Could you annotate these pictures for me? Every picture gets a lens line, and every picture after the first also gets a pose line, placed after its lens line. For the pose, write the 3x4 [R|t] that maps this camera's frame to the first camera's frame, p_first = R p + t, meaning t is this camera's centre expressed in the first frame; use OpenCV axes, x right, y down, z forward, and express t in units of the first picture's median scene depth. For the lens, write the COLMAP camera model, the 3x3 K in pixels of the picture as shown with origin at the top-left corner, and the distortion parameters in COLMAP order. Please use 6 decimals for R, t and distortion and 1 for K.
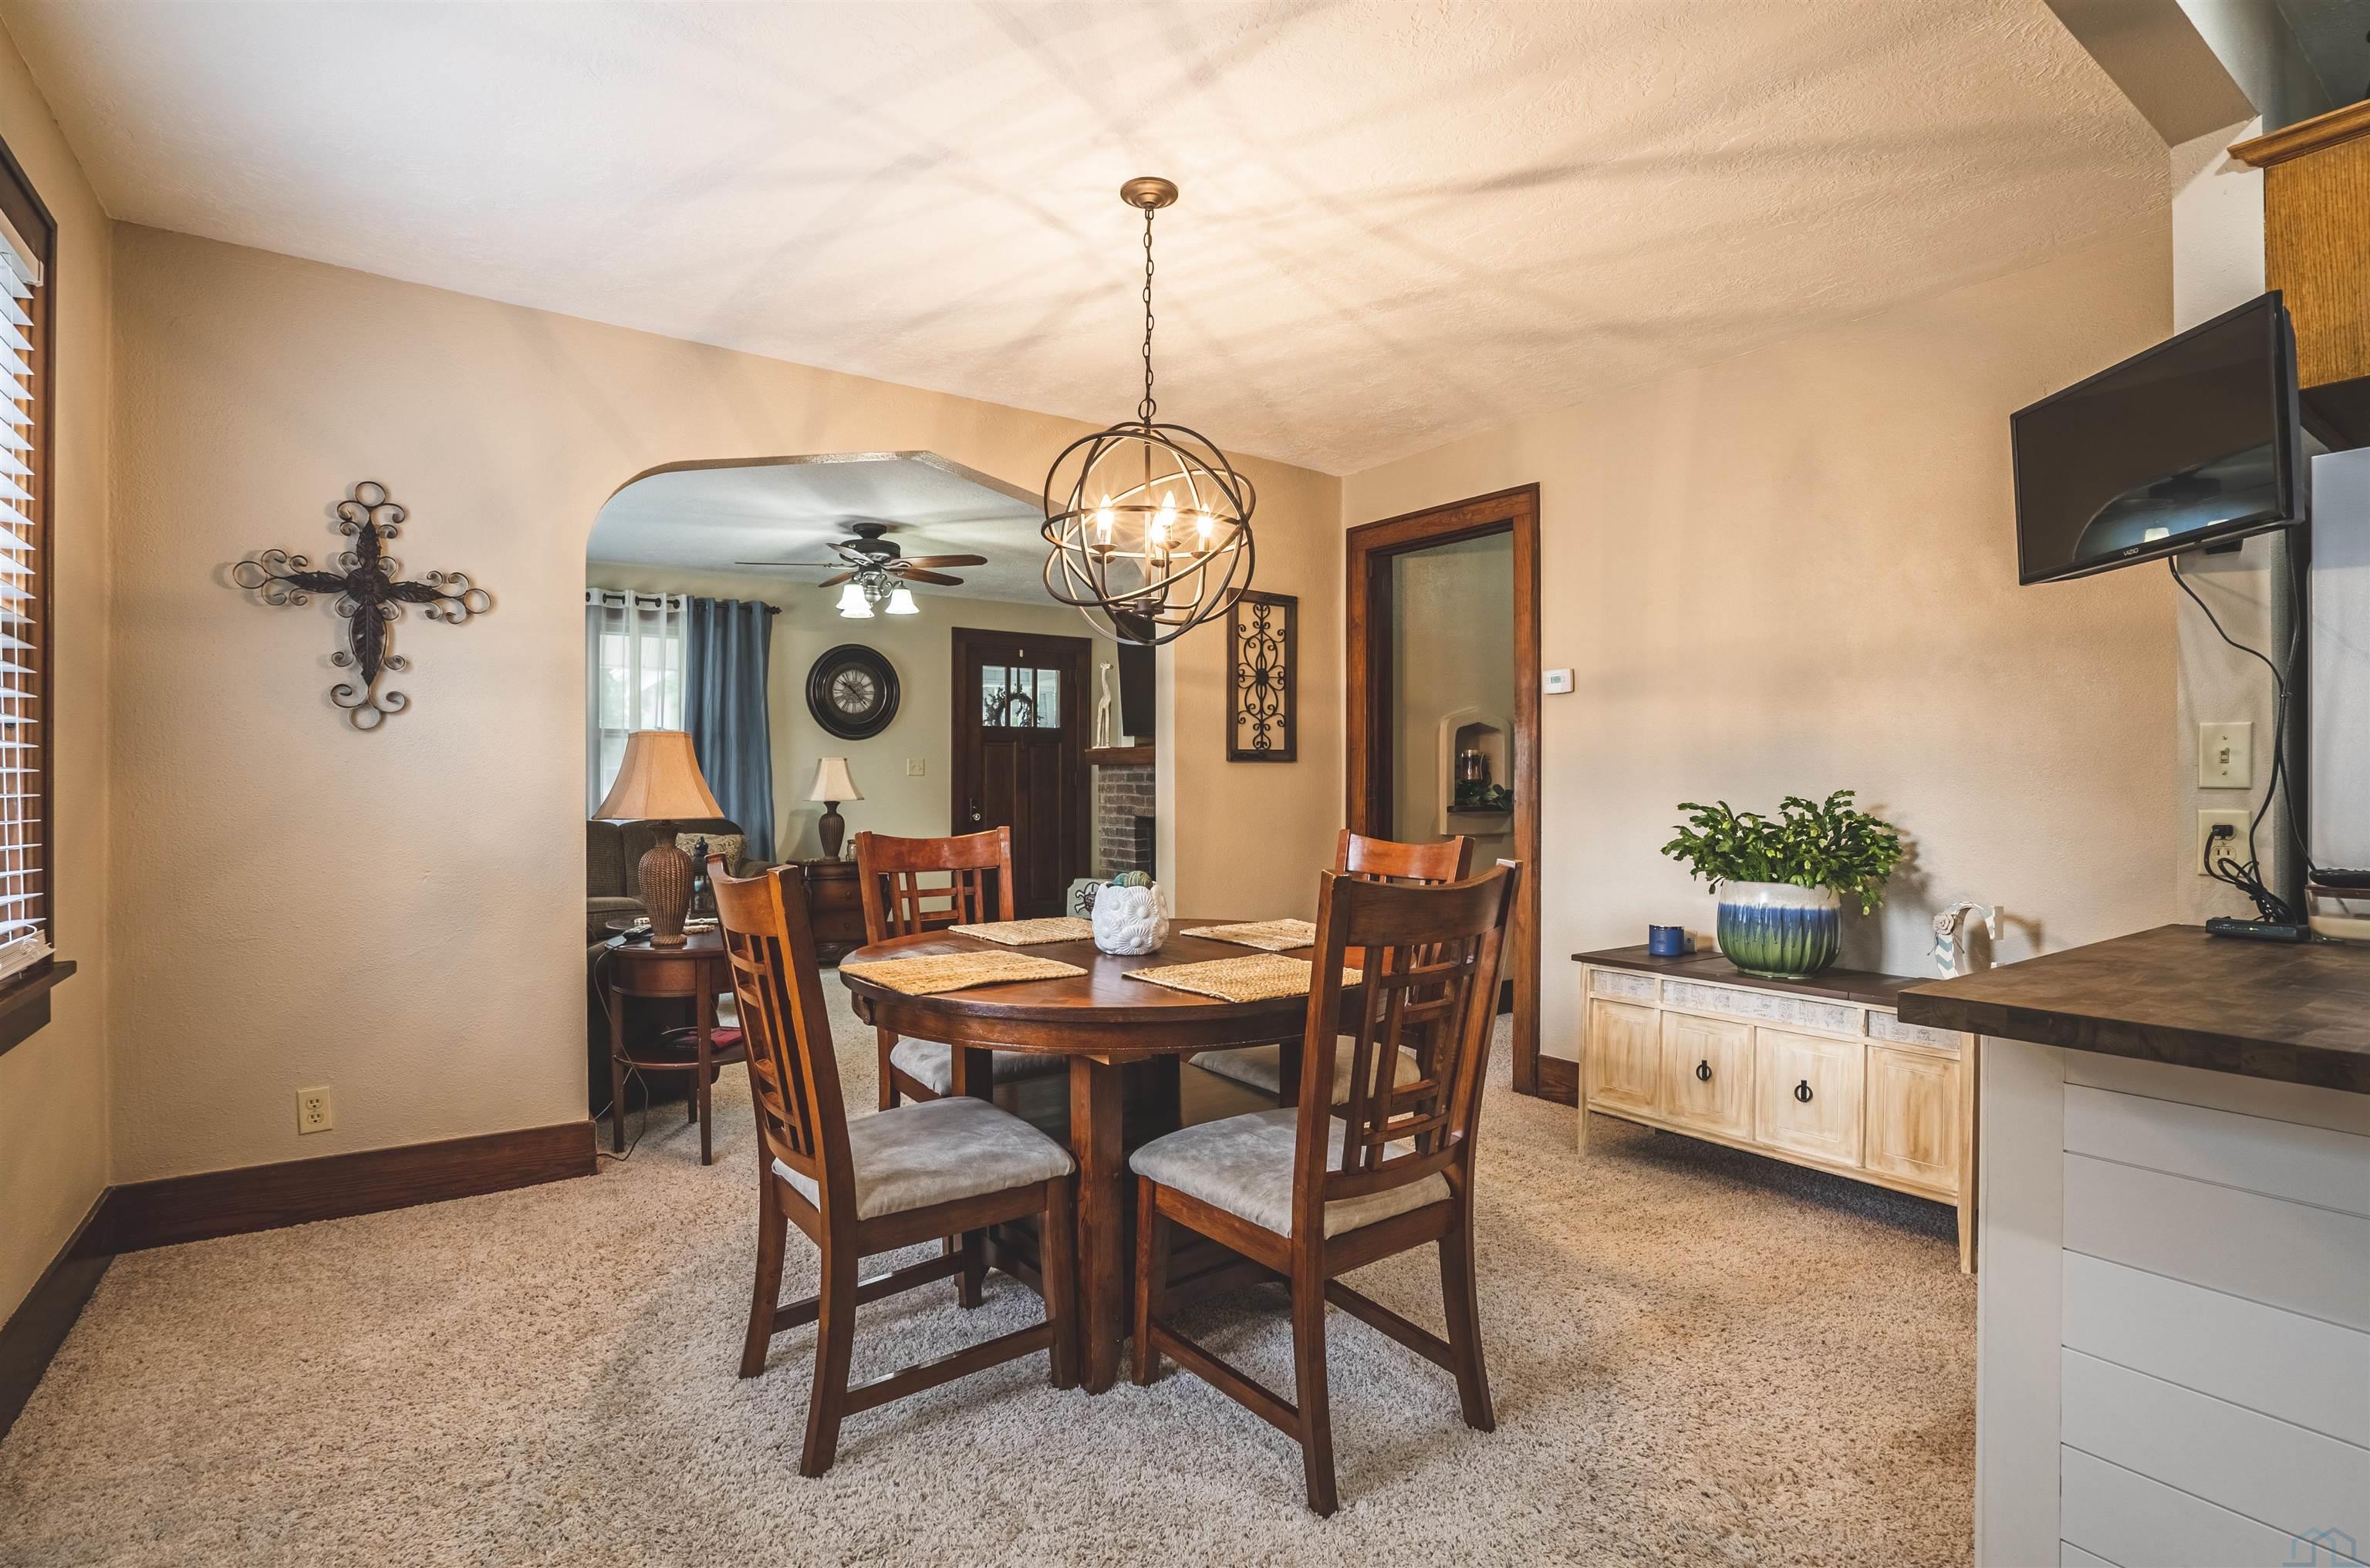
lens RADIAL K [[1184.8, 0, 1185.0], [0, 1184.8, 784.0], [0, 0, 1]] dist [-0.049540, 0.000123]
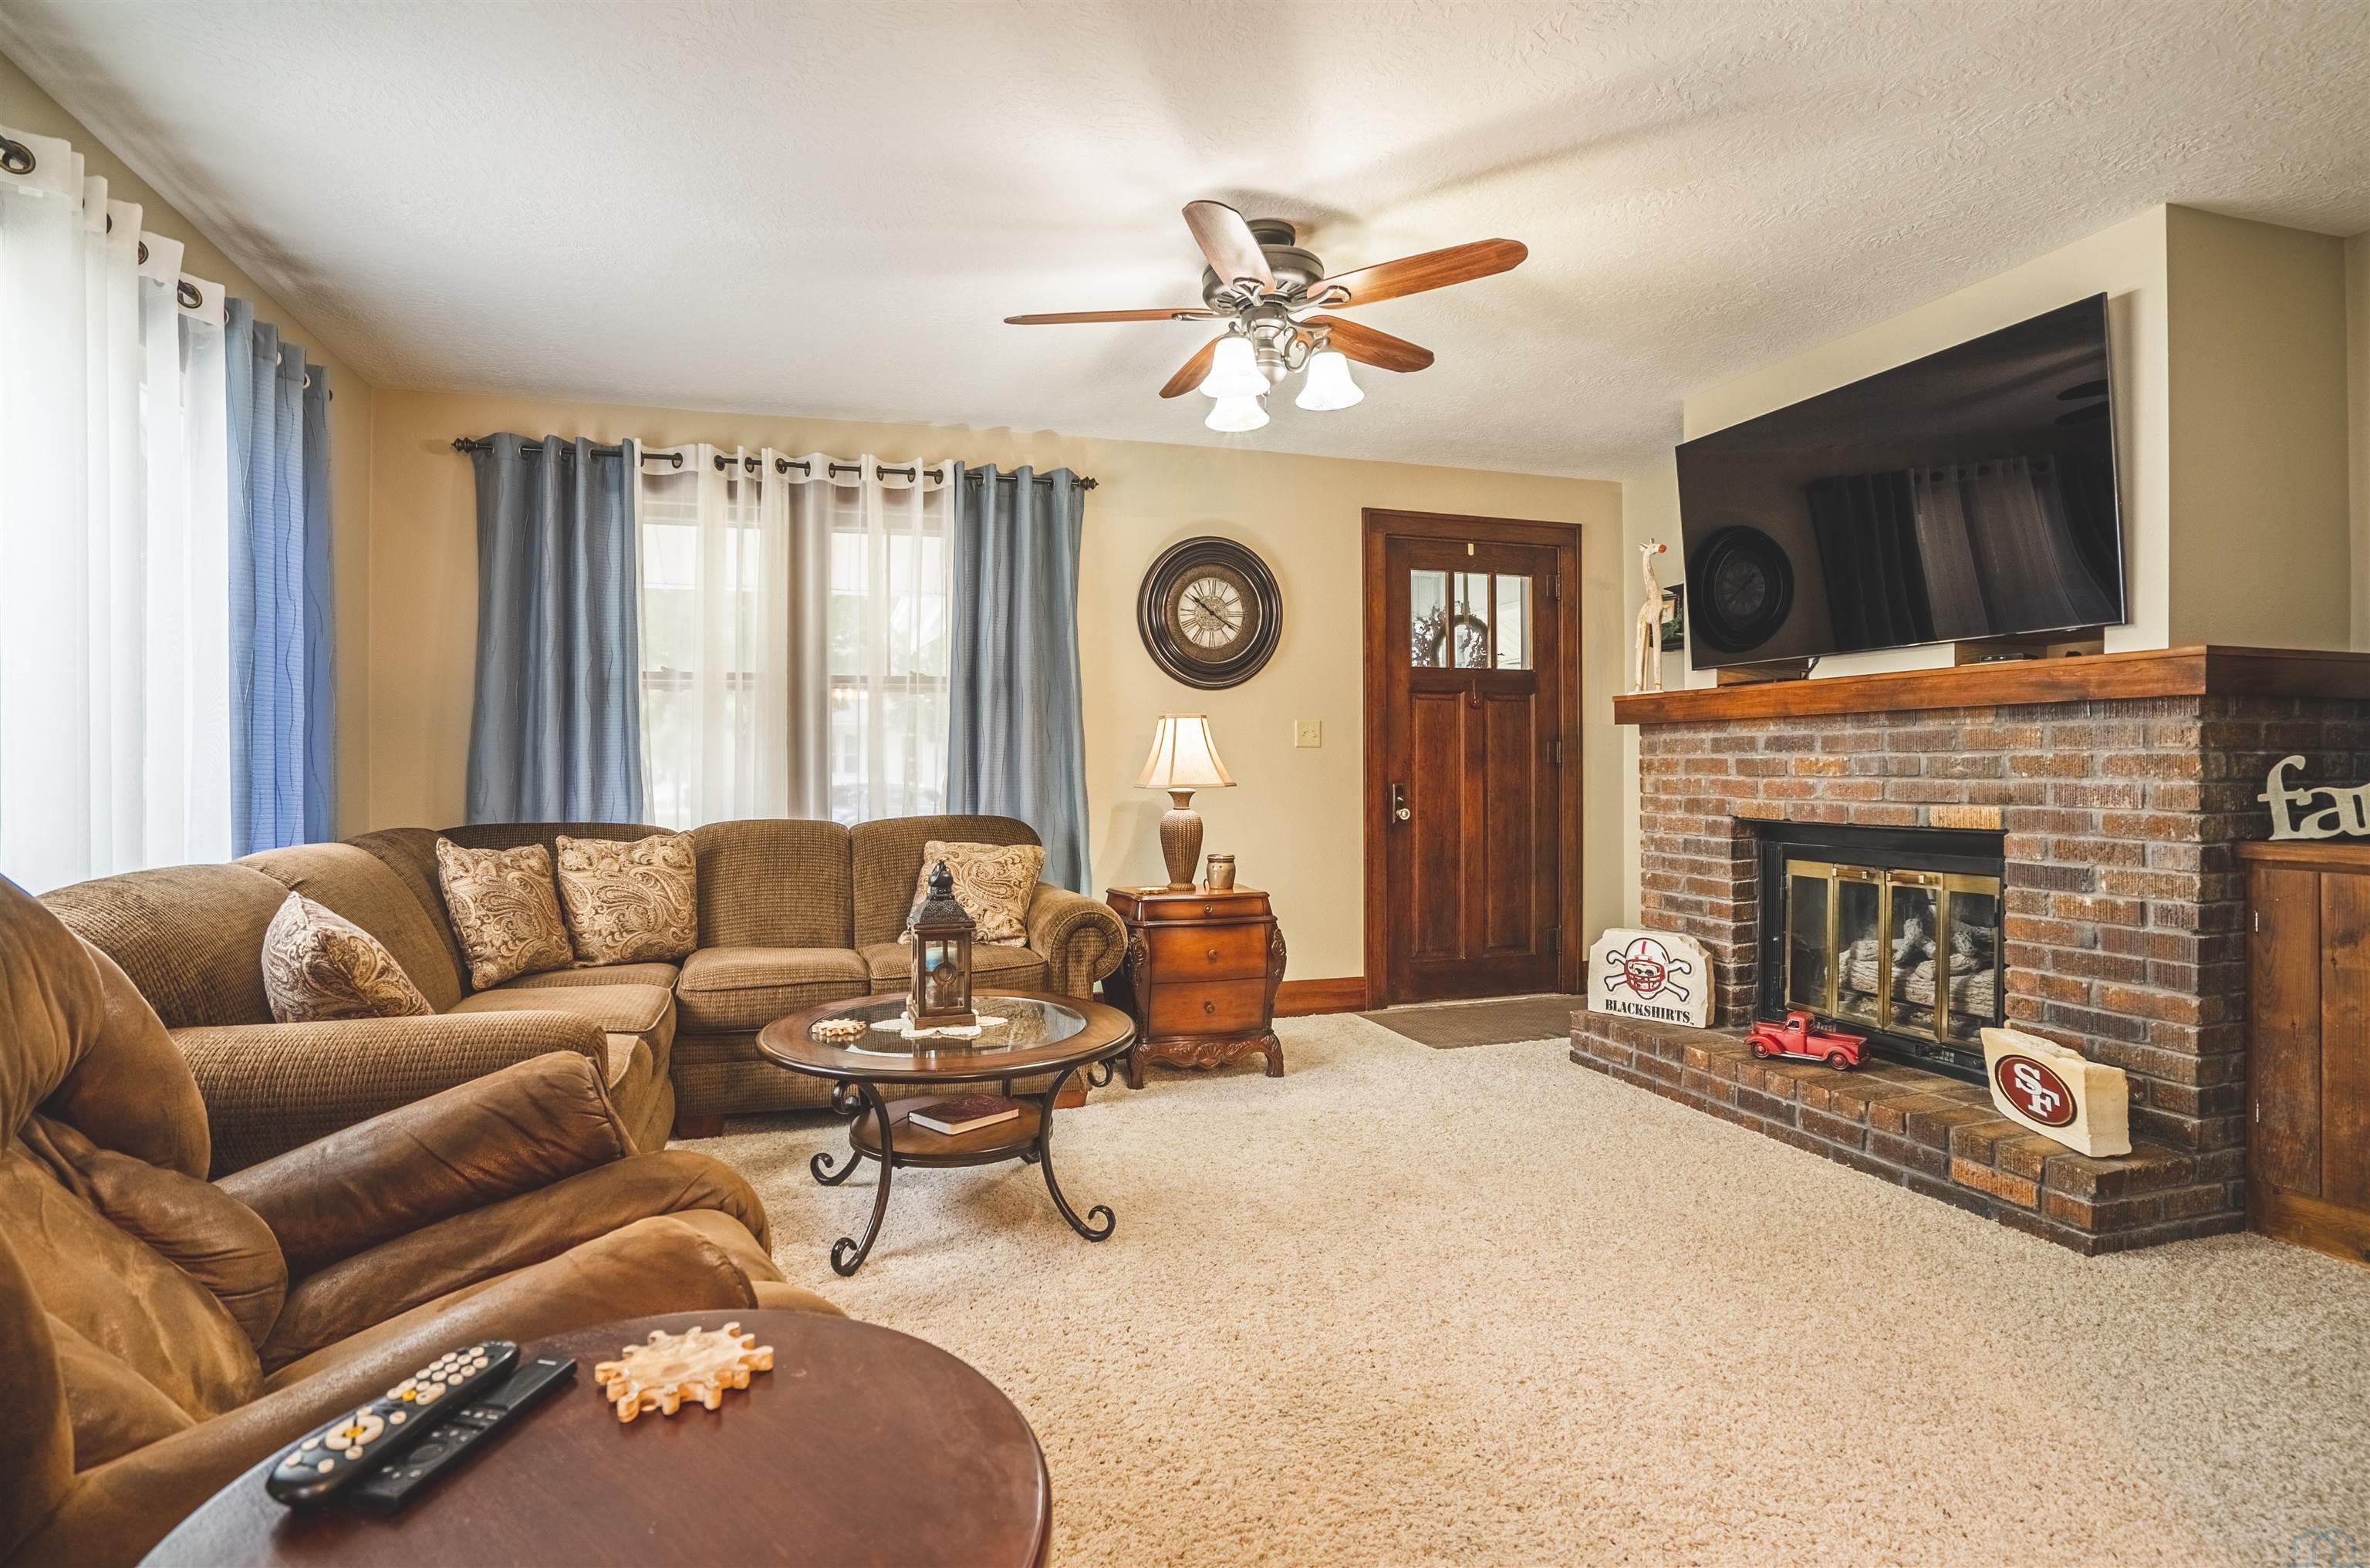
lens RADIAL K [[1184.8, 0, 1185.0], [0, 1184.8, 784.0], [0, 0, 1]] dist [-0.049540, 0.000123]
pose [[0.965111, -0.000207, -0.261841, -0.132096], [0.002922, 0.999946, 0.009981, 0.005804], [0.261824, -0.010397, 0.965060, 0.398264]]
